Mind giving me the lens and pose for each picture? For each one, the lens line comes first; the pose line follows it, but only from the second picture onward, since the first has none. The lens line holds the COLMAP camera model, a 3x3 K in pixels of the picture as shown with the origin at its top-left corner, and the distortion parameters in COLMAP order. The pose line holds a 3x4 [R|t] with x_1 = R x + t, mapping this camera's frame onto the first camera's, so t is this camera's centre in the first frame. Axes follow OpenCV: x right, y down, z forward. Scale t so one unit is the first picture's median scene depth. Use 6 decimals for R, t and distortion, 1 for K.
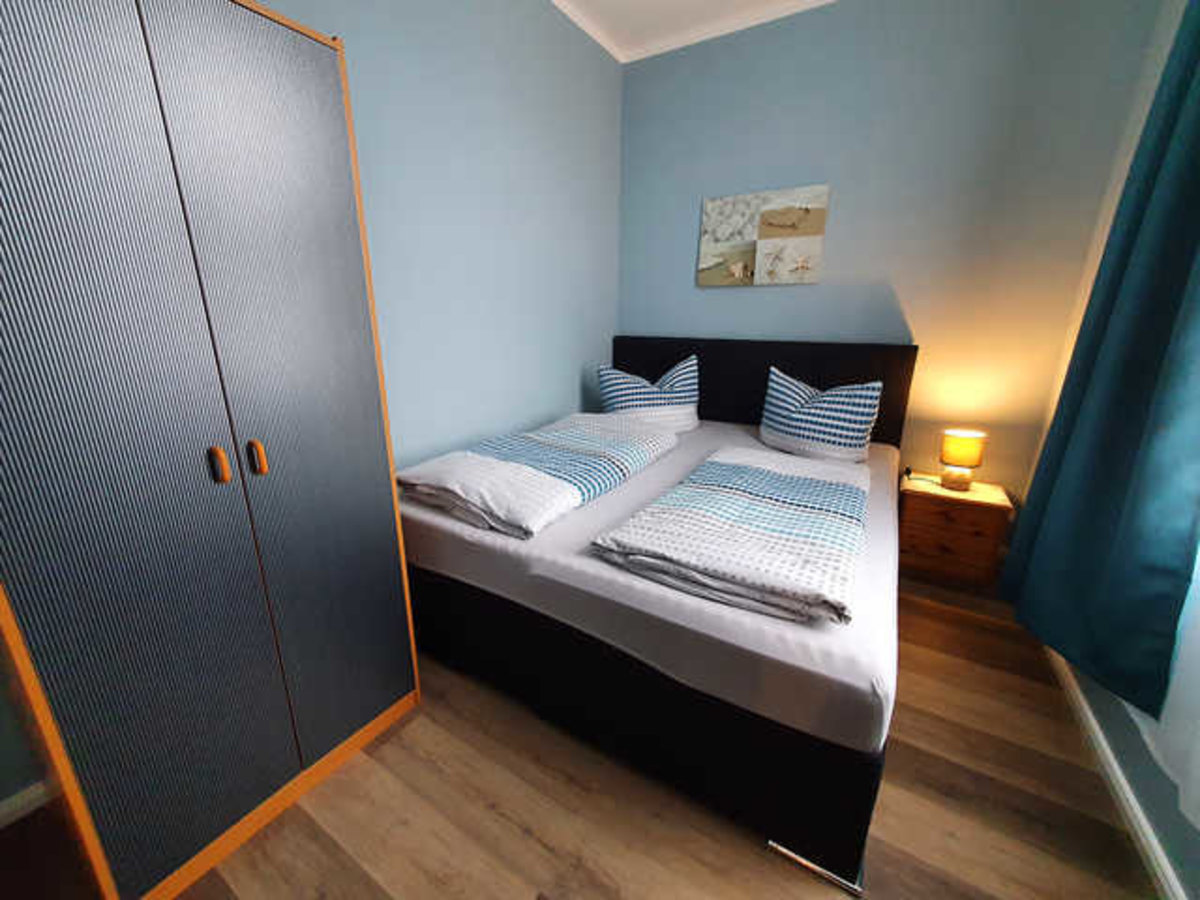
lens RADIAL K [[474.6, 0, 592.6], [0, 474.6, 445.0], [0, 0, 1]] dist [0.003783, 0.000775]
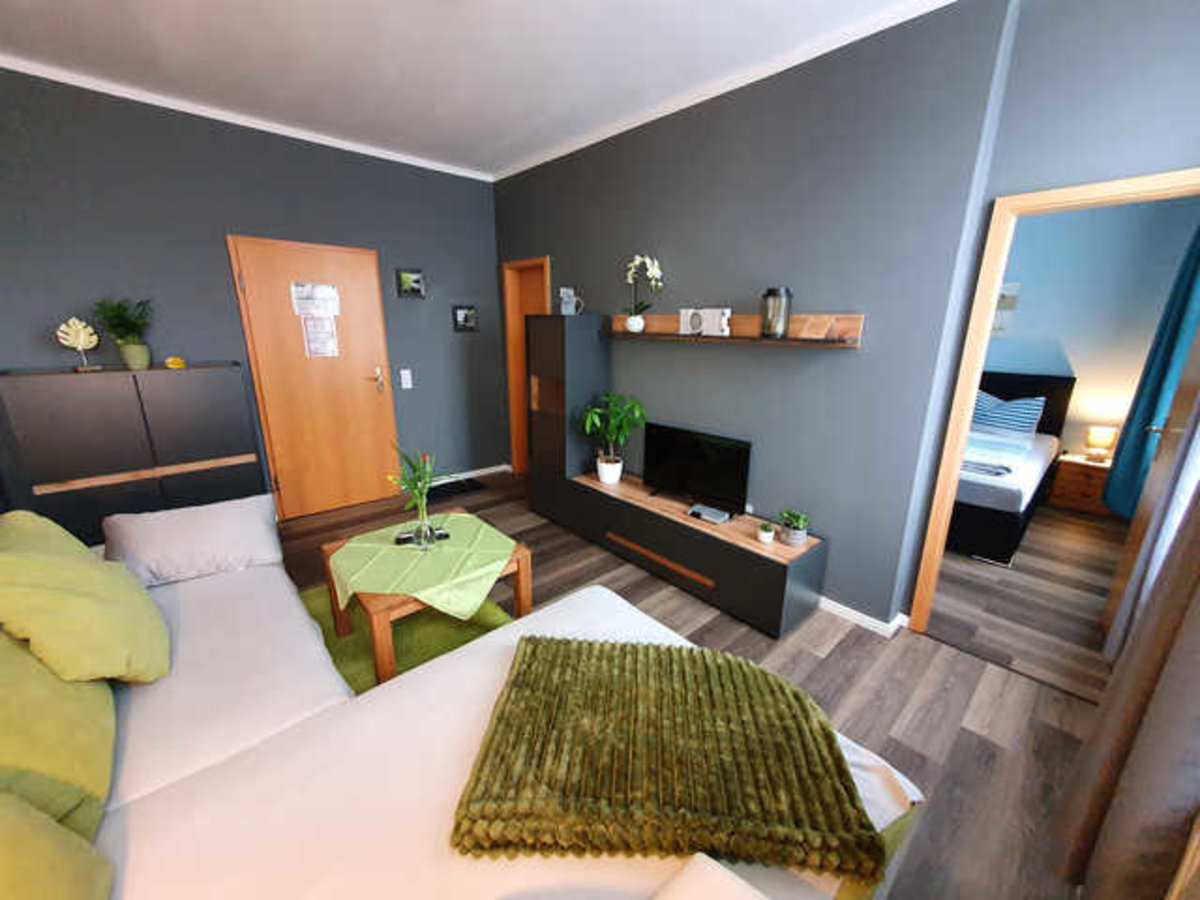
lens RADIAL K [[474.6, 0, 587.7], [0, 474.6, 448.2], [0, 0, 1]] dist [0.003783, 0.000775]
pose [[0.961292, 0.071785, -0.266017, -0.561315], [-0.077315, 0.996953, -0.010359, 0.206584], [0.264462, 0.030525, 0.963913, -1.176305]]
